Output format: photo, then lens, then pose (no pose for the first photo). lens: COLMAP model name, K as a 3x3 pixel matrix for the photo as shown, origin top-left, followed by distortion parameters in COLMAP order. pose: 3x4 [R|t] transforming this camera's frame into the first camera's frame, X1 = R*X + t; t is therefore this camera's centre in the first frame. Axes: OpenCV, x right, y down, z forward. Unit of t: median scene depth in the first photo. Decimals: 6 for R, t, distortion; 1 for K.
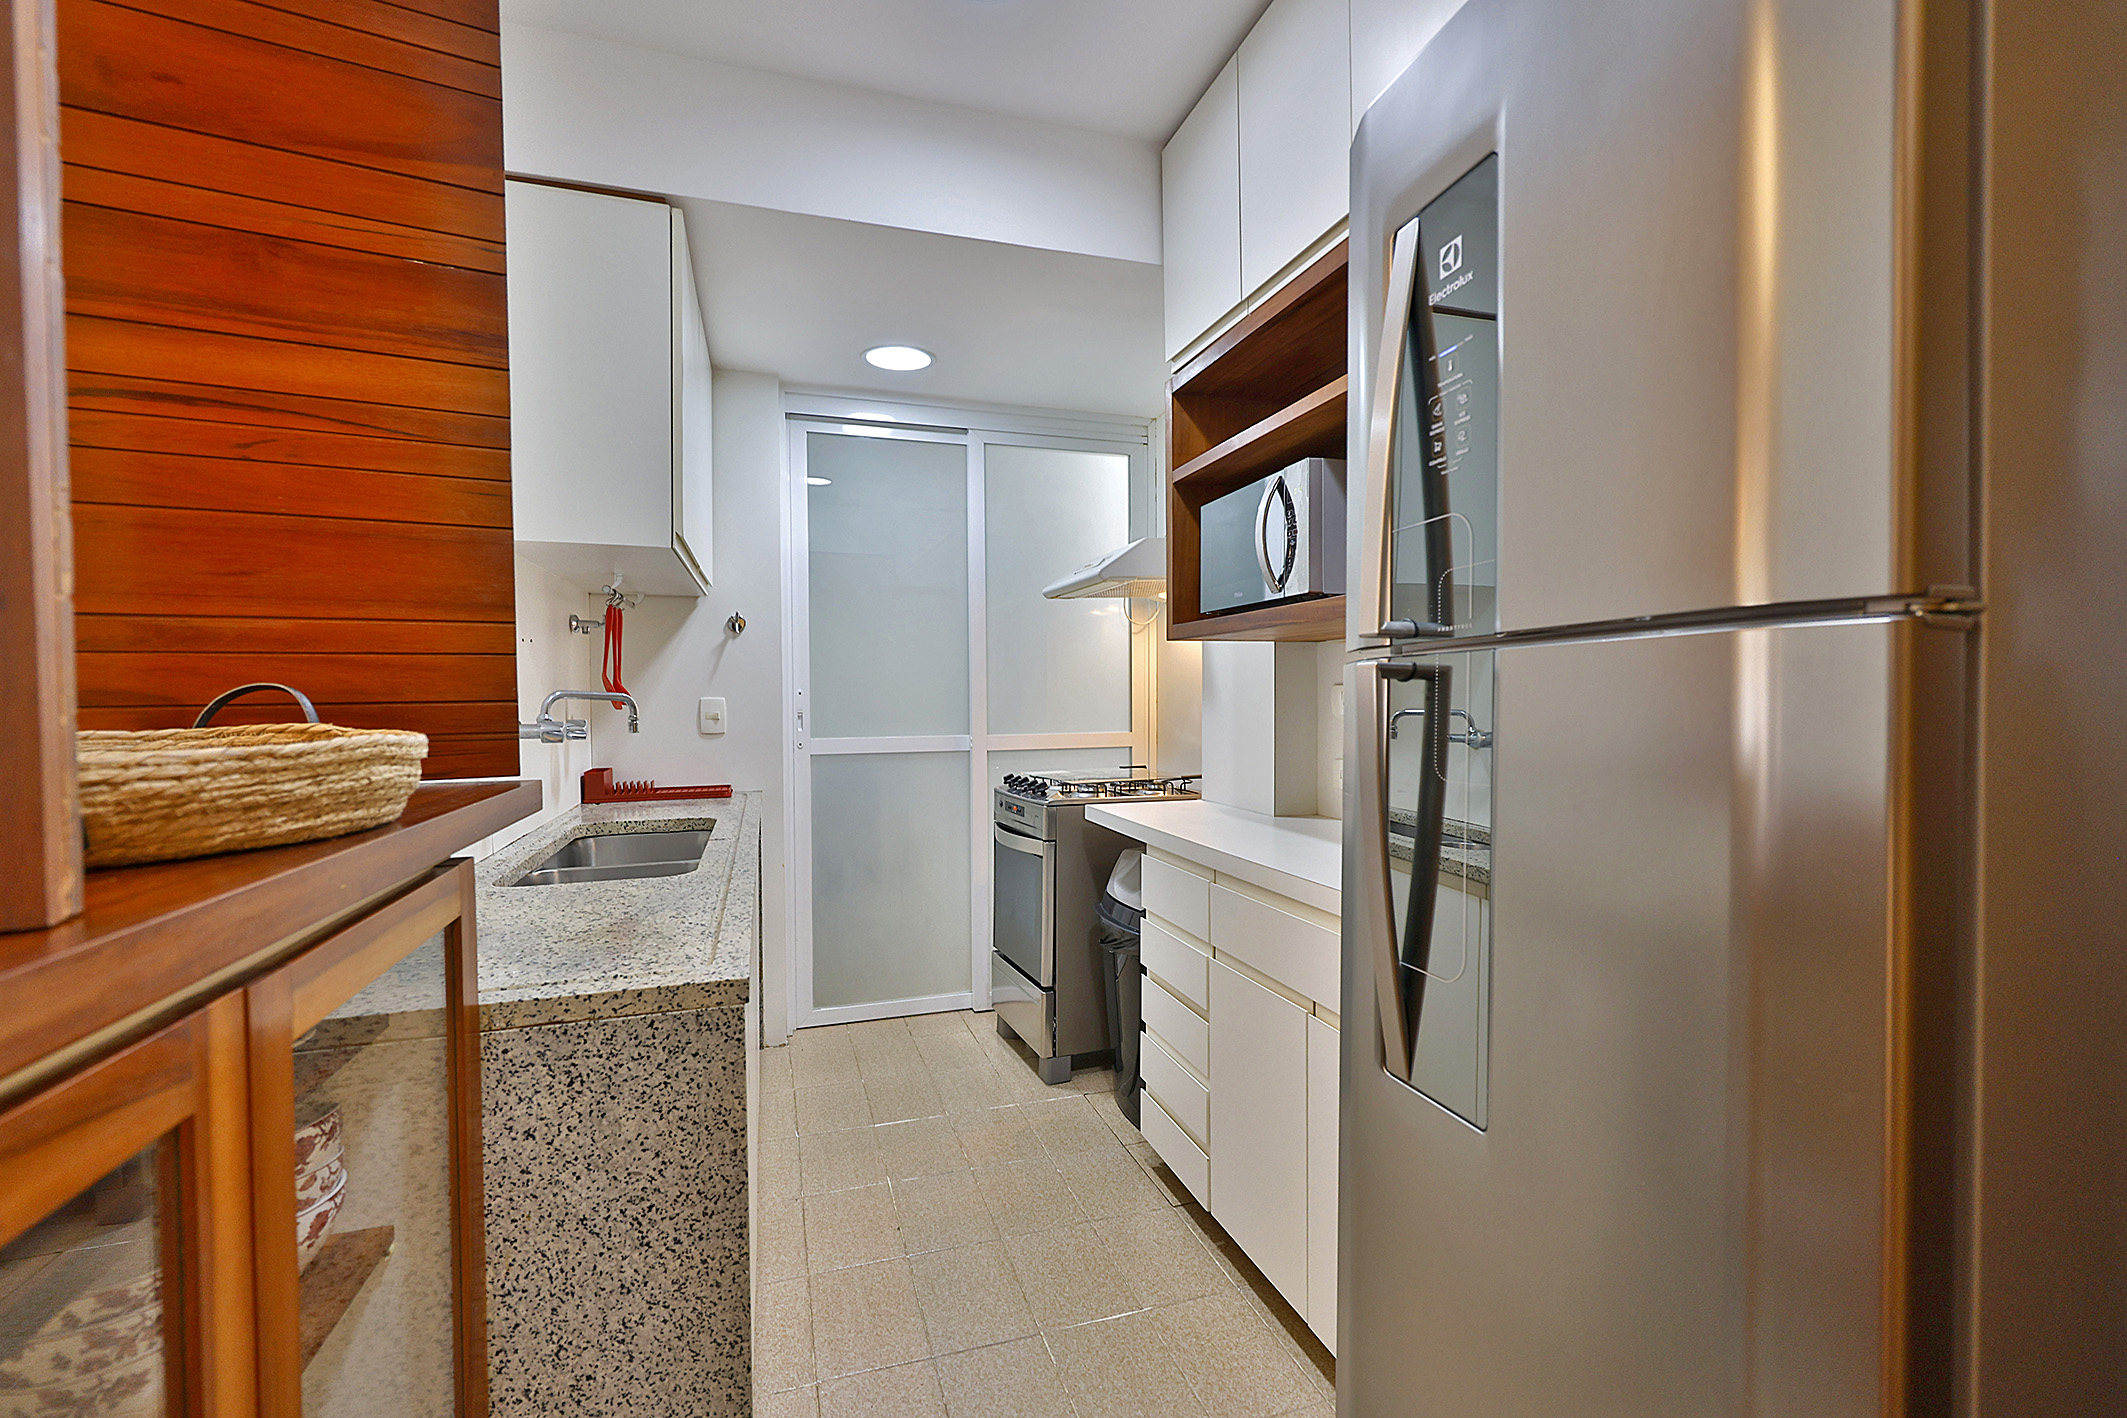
lens RADIAL K [[906.6, 0, 1062.4], [0, 906.6, 707.6], [0, 0, 1]] dist [0.001192, -0.000030]
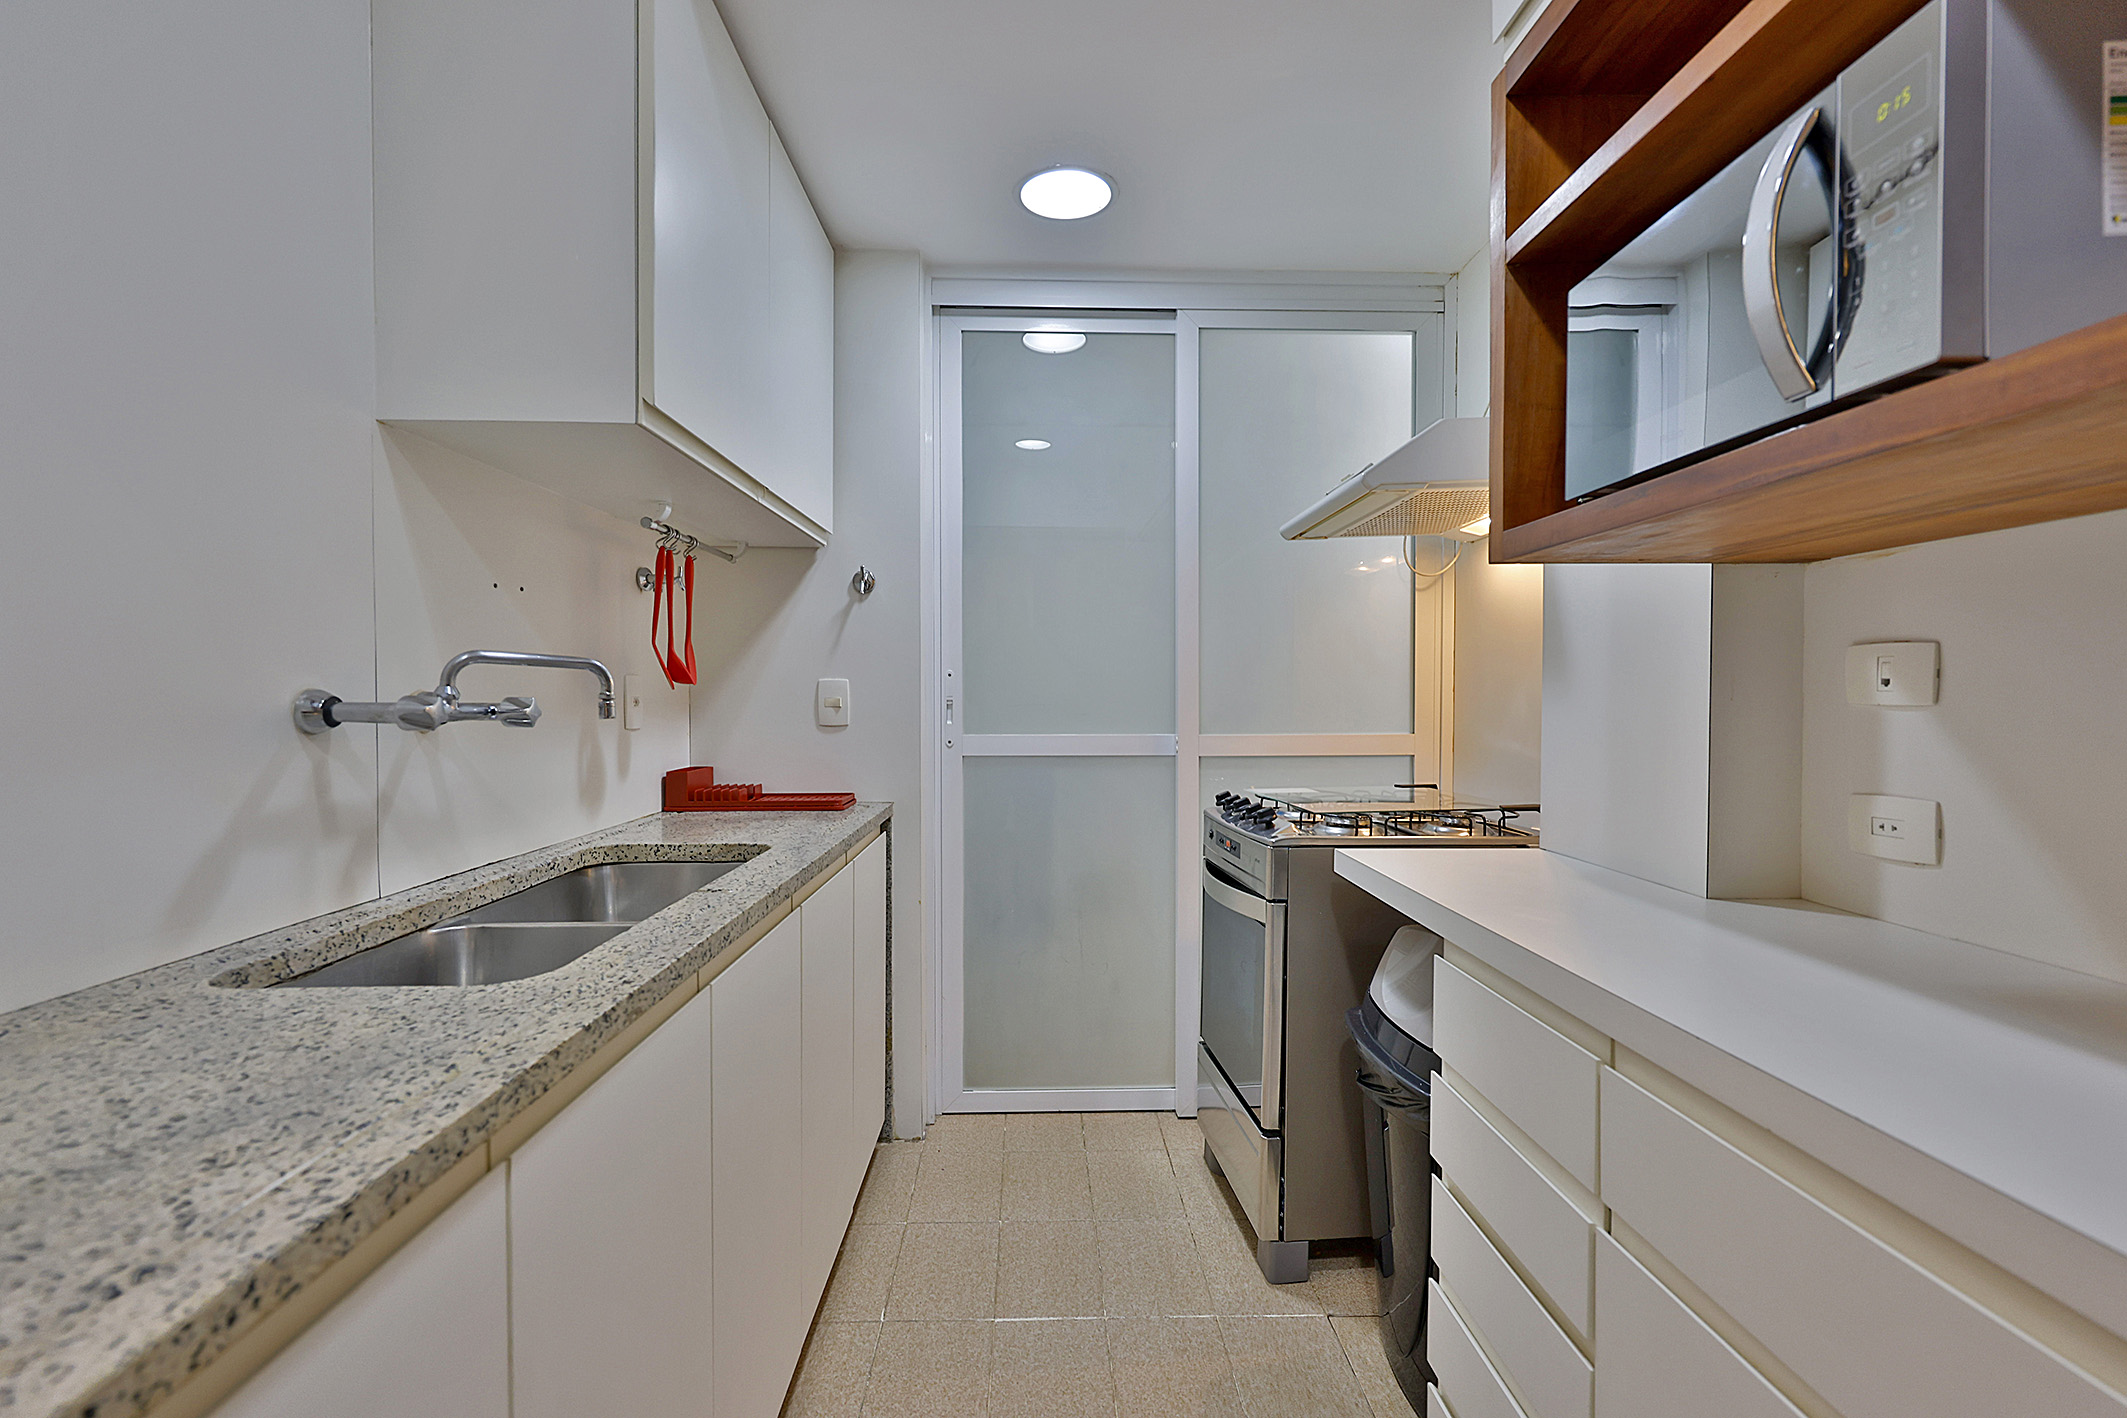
lens RADIAL K [[906.6, 0, 1062.4], [0, 906.6, 707.6], [0, 0, 1]] dist [0.001192, -0.000030]
pose [[0.957913, 0.010058, -0.286881, 0.022519], [-0.009998, 0.999949, 0.001672, 0.010584], [0.286883, 0.001266, 0.957965, 0.332319]]
